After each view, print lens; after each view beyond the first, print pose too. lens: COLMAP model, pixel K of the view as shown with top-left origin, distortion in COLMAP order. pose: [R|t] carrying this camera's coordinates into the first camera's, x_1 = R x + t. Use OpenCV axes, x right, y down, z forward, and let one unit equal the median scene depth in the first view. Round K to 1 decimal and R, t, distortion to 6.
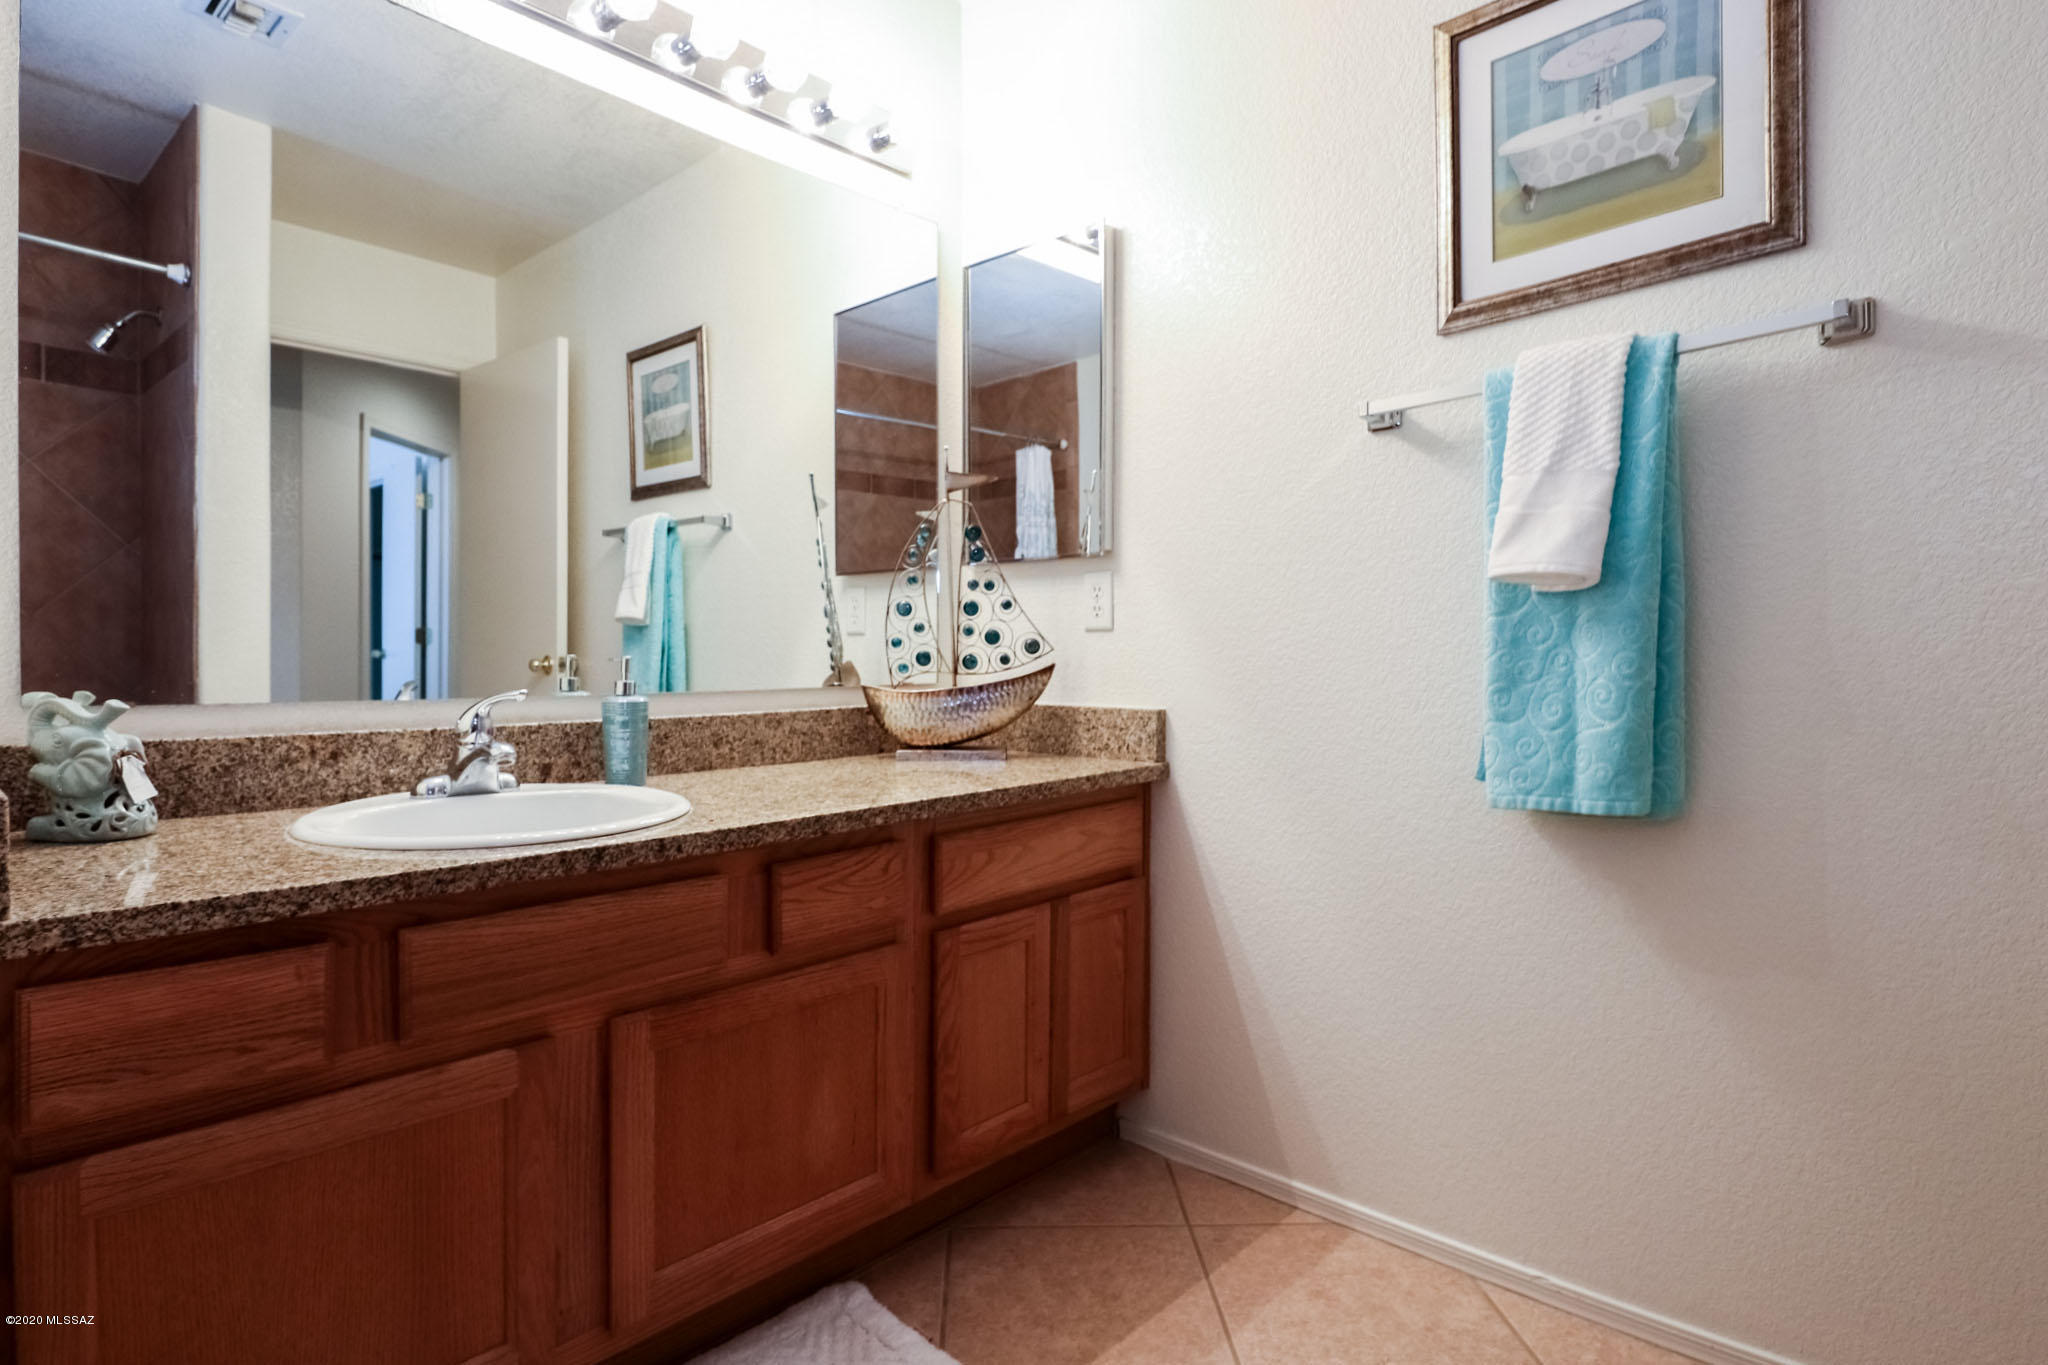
lens RADIAL K [[1068.3, 0, 1026.3], [0, 1068.3, 642.4], [0, 0, 1]] dist [0.002054, -0.001071]
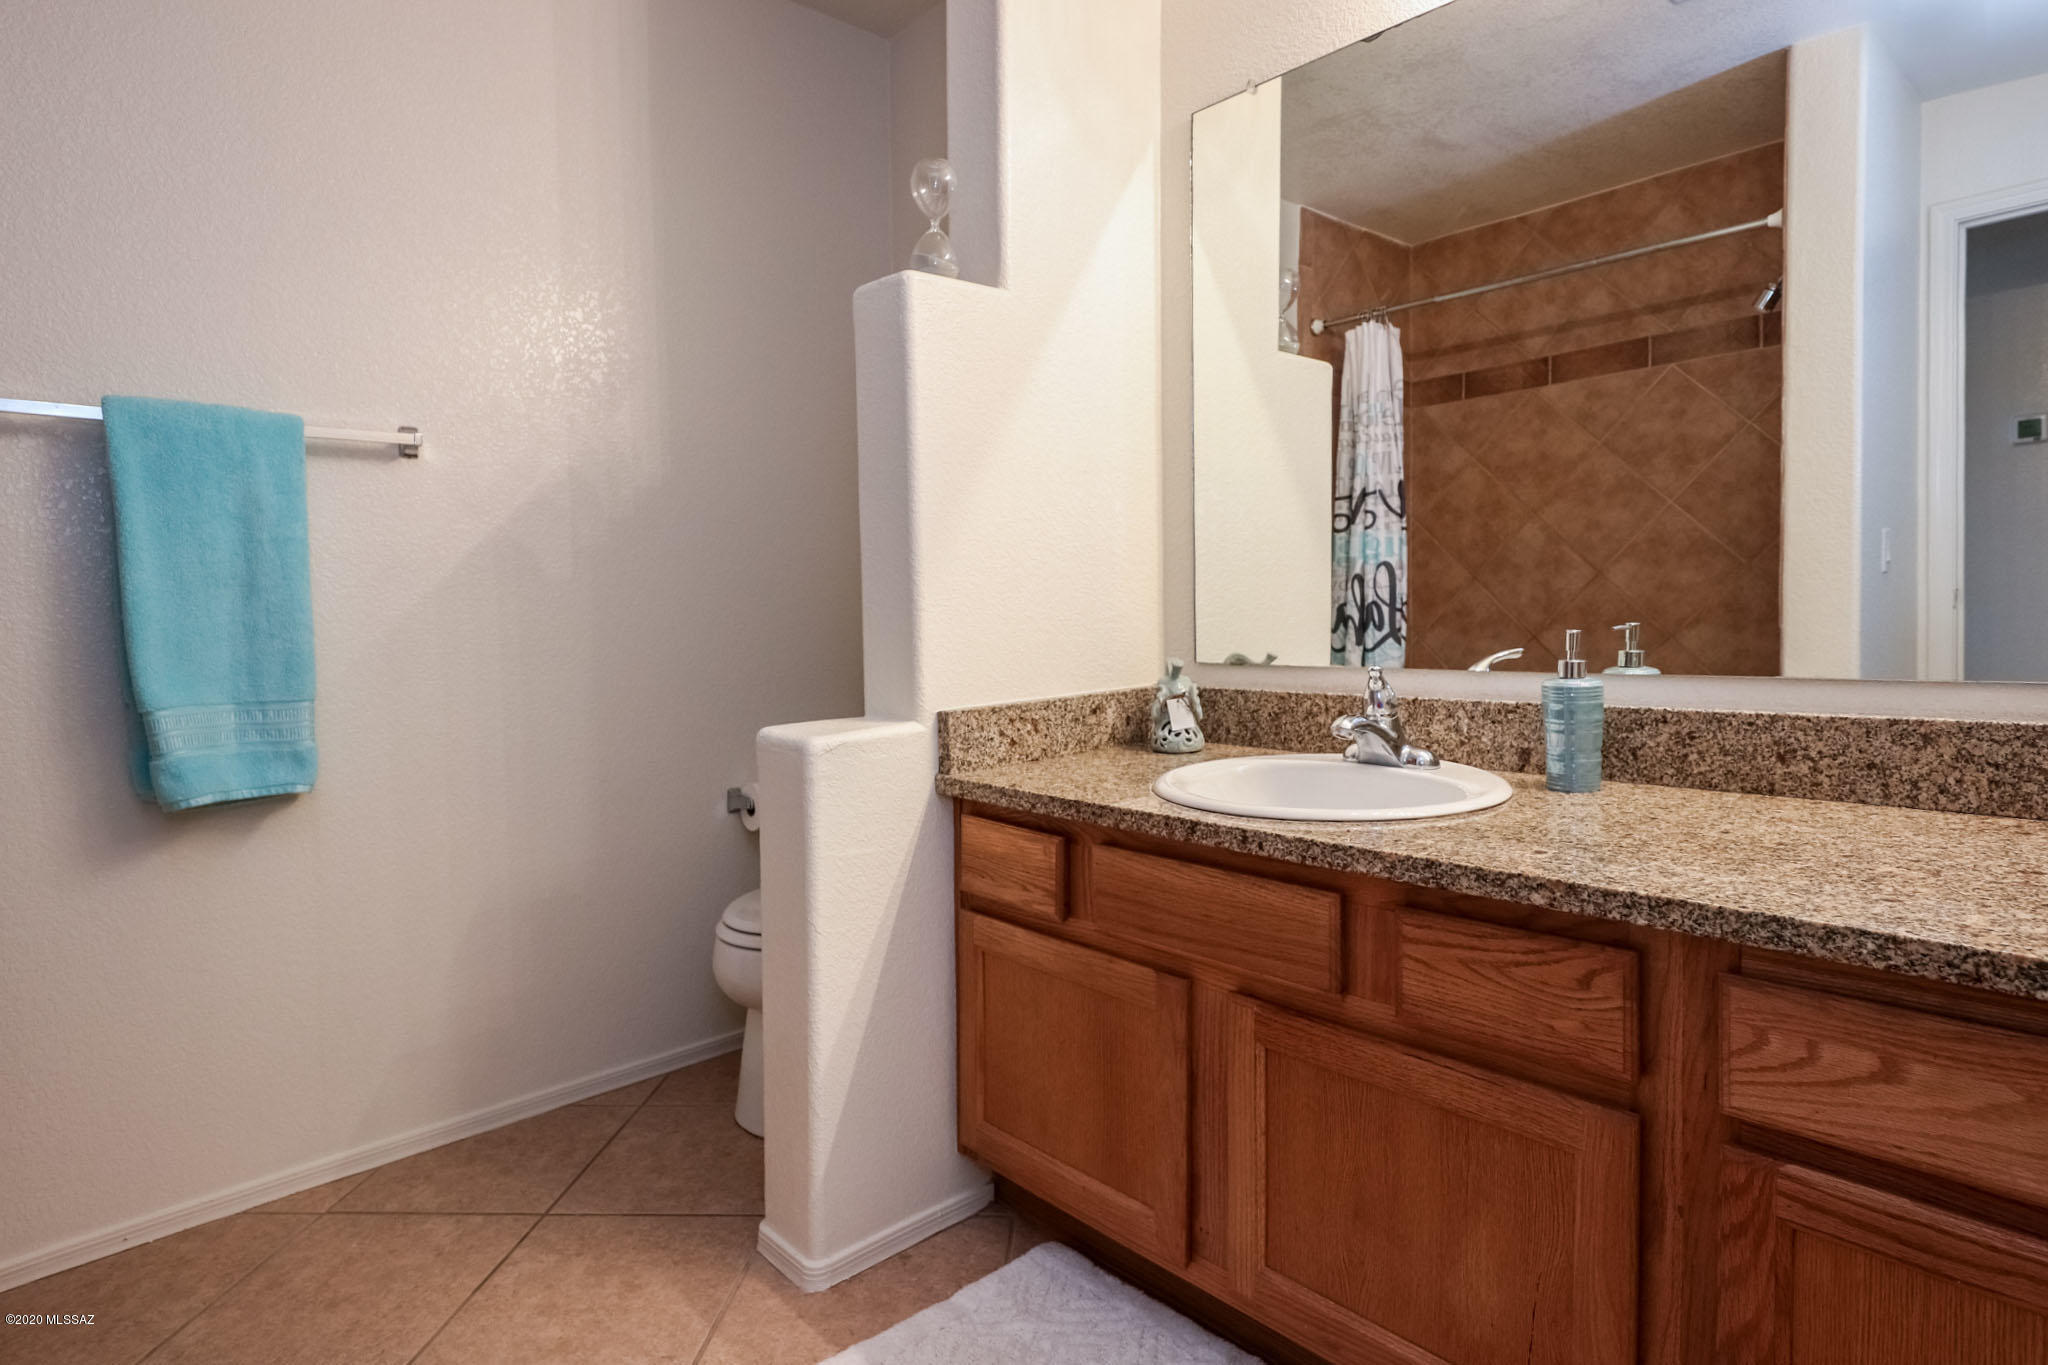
lens RADIAL K [[1038.0, 0, 980.4], [0, 1038.0, 643.8], [0, 0, 1]] dist [0.001760, -0.001284]
pose [[-0.132558, 0.030695, -0.990700, 0.537164], [0.040739, 0.998844, 0.025496, -0.015795], [0.990338, -0.036980, -0.133655, 0.779797]]
